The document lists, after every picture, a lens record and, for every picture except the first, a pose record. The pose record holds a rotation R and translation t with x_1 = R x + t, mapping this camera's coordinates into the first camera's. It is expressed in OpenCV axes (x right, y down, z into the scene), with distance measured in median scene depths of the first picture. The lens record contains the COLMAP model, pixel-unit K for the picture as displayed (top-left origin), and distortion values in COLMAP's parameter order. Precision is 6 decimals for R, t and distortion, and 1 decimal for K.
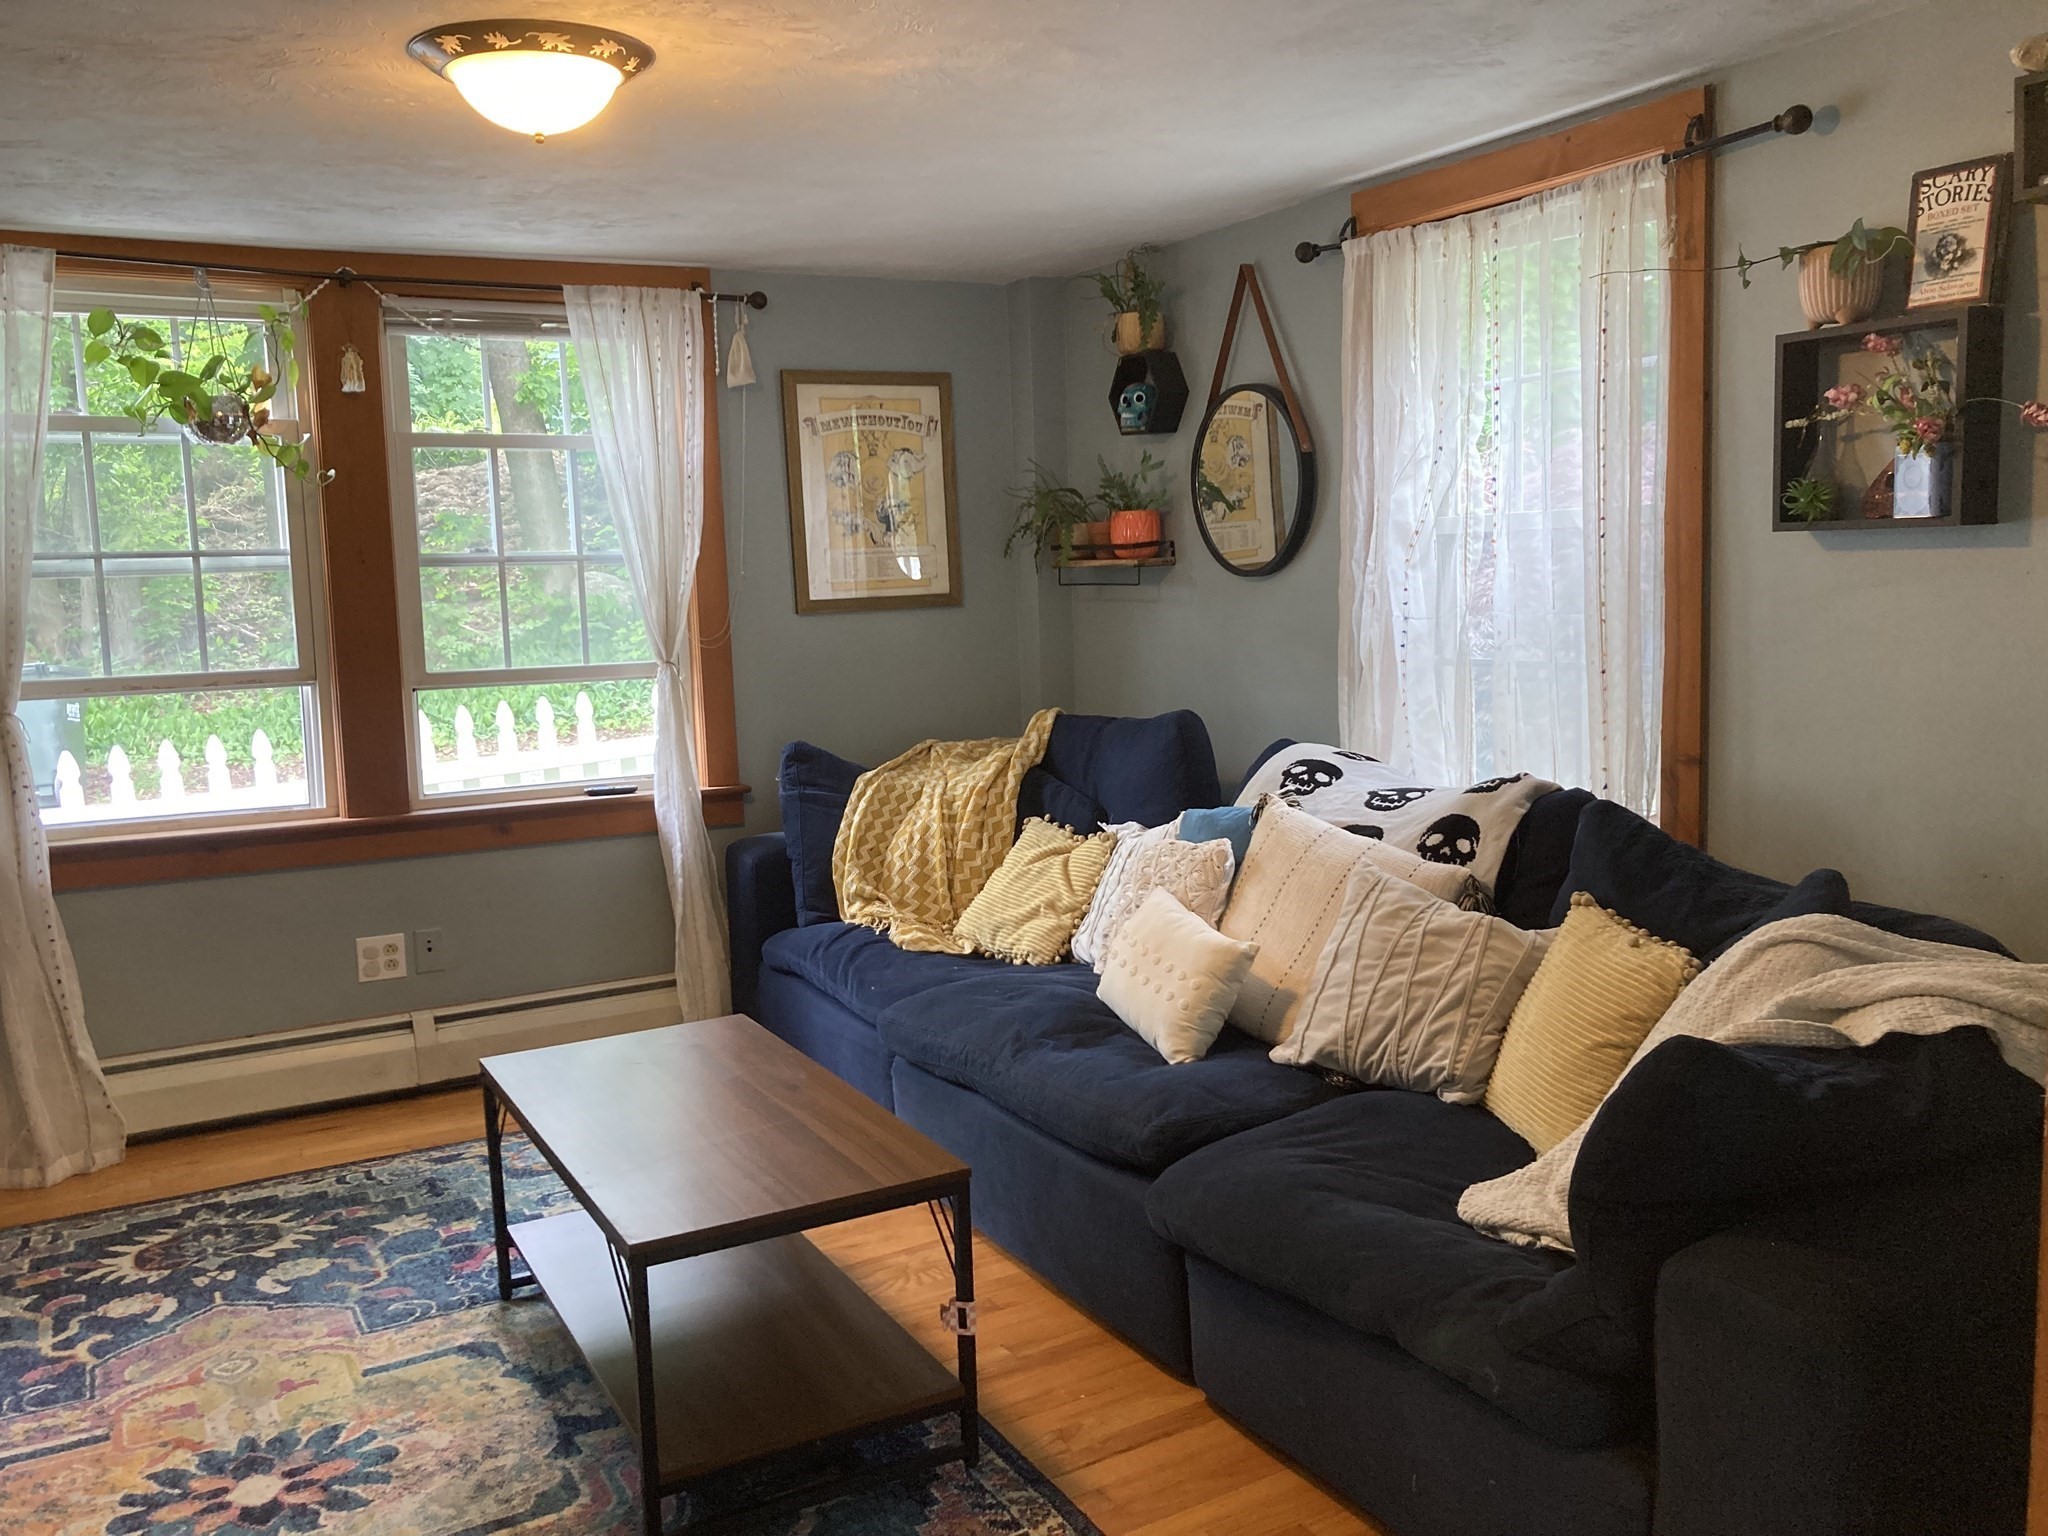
lens RADIAL K [[1670.0, 0, 1062.3], [0, 1670.0, 773.6], [0, 0, 1]] dist [0.033444, -0.064902]
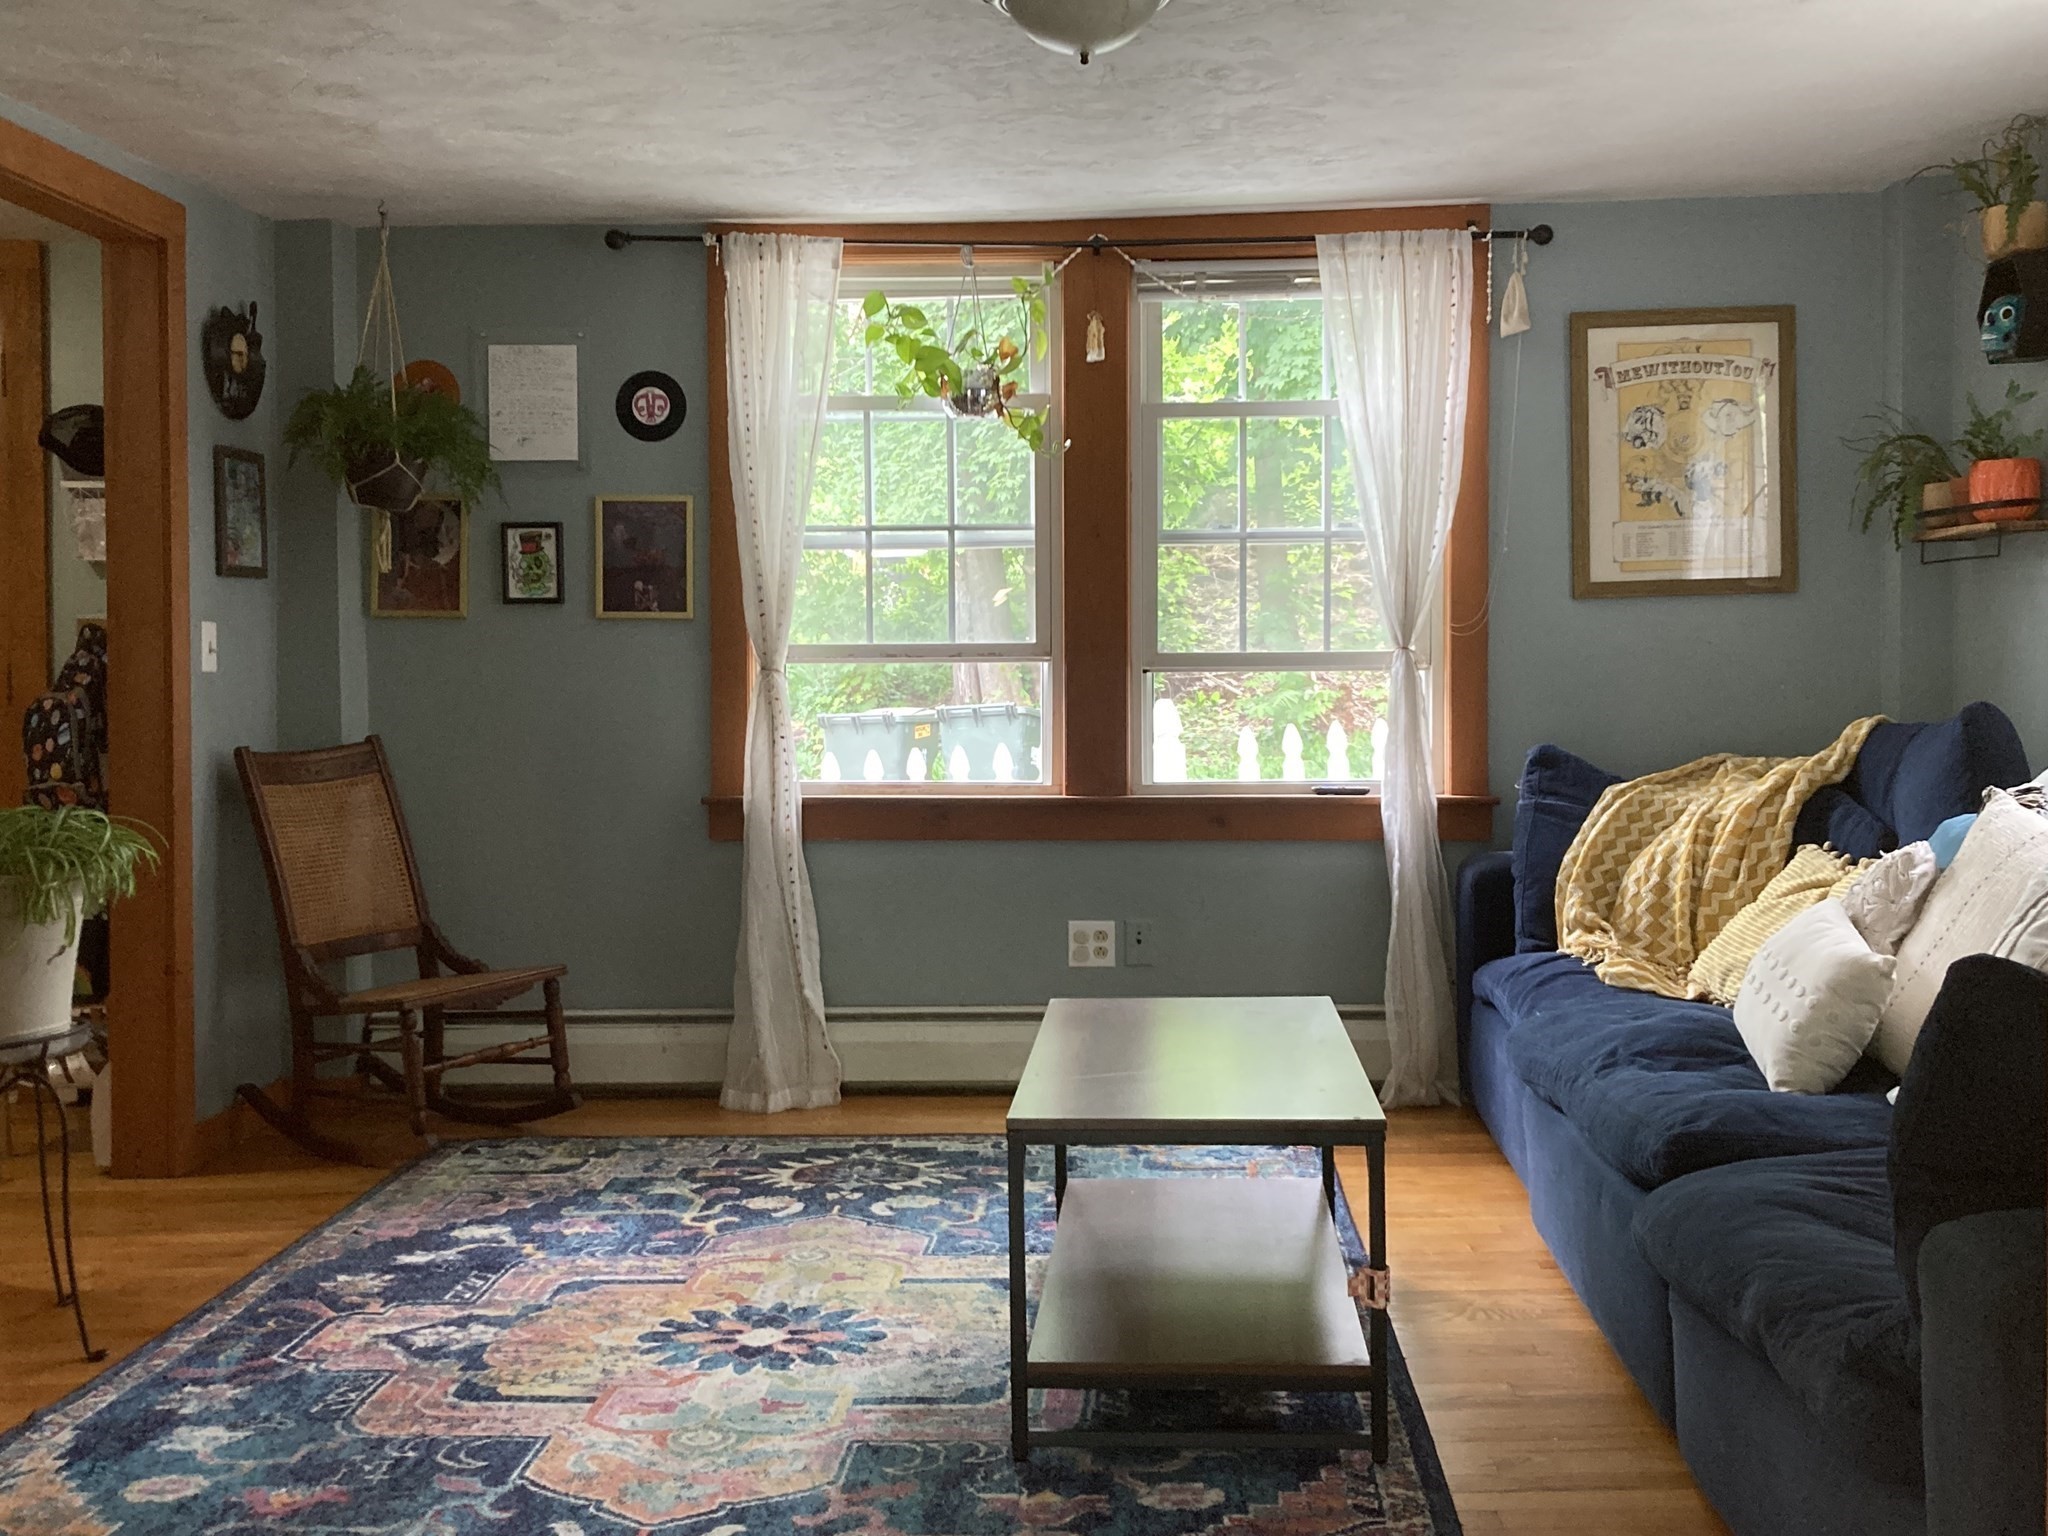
lens RADIAL K [[2118.4, 0, 1024.0], [0, 2118.4, 768.0], [0, 0, 1]] dist [0.081994, -0.263714]
pose [[0.831006, 0.045575, -0.554394, 0.247172], [-0.082396, 0.995729, -0.041652, 0.067087], [0.550127, 0.080293, 0.831212, -0.043778]]
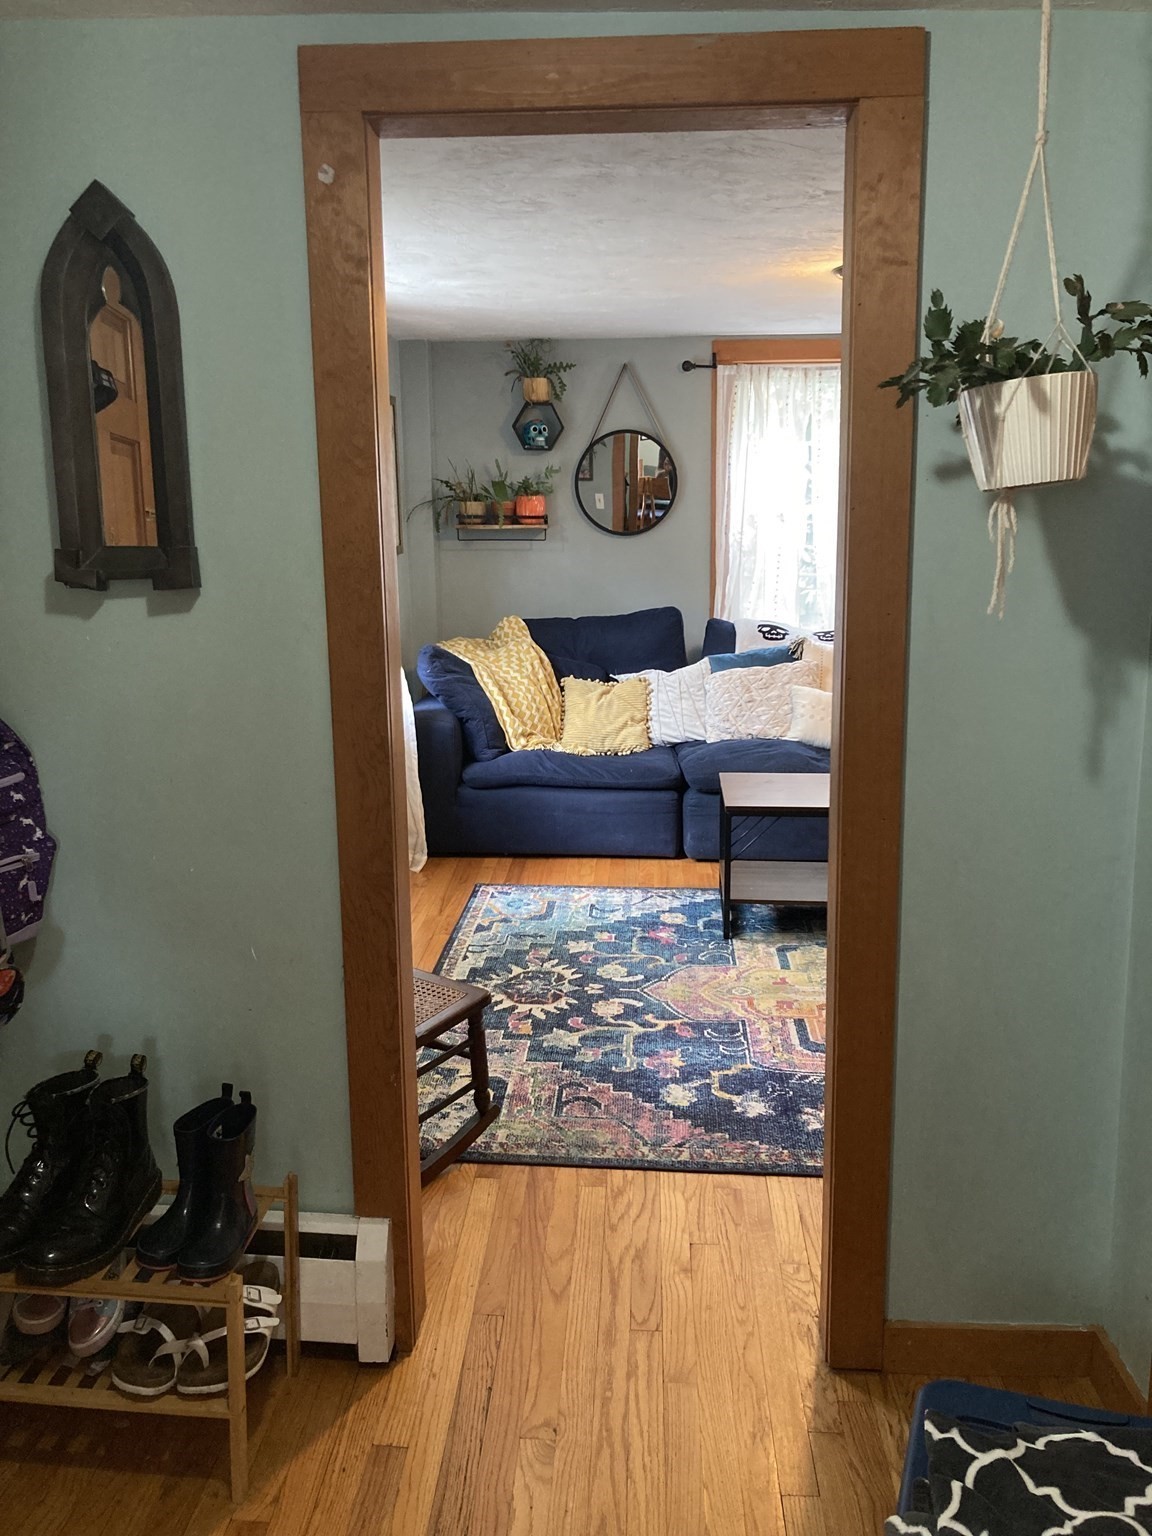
lens RADIAL K [[1265.9, 0, 570.2], [0, 1265.9, 761.7], [0, 0, 1]] dist [0.058114, -0.095649]
pose [[0.555536, -0.138698, 0.819843, -1.166830], [0.101241, 0.989937, 0.098872, -0.017366], [-0.825306, 0.028075, 0.563987, 0.290874]]
